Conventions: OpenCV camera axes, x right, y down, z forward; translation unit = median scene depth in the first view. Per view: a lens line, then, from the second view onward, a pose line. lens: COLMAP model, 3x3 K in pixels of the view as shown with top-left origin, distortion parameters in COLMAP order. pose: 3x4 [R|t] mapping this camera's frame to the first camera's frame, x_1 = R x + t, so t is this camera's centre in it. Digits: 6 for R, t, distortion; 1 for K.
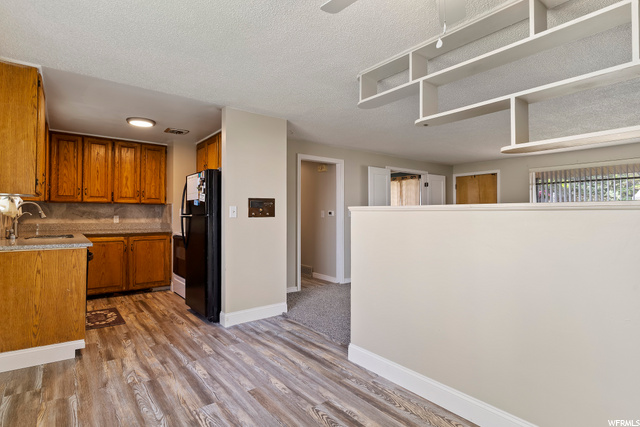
lens RADIAL K [[333.8, 0, 318.4], [0, 333.8, 217.3], [0, 0, 1]] dist [-0.012994, 0.000083]
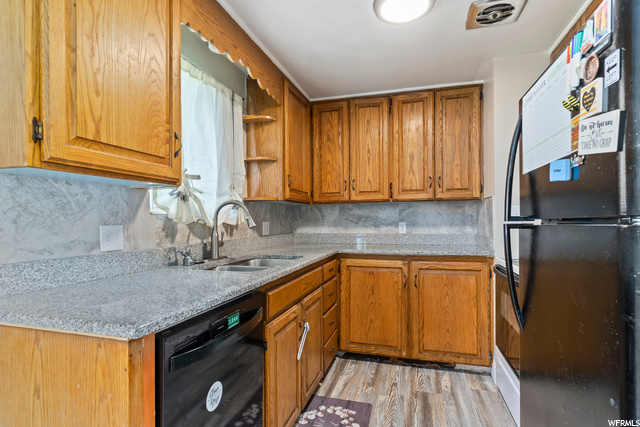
lens RADIAL K [[333.8, 0, 318.4], [0, 333.8, 217.3], [0, 0, 1]] dist [-0.012994, 0.000083]
pose [[0.583369, -0.014573, -0.812076, -0.206417], [0.003664, 0.999876, -0.015311, -0.004781], [0.812199, 0.005957, 0.583350, 0.537749]]
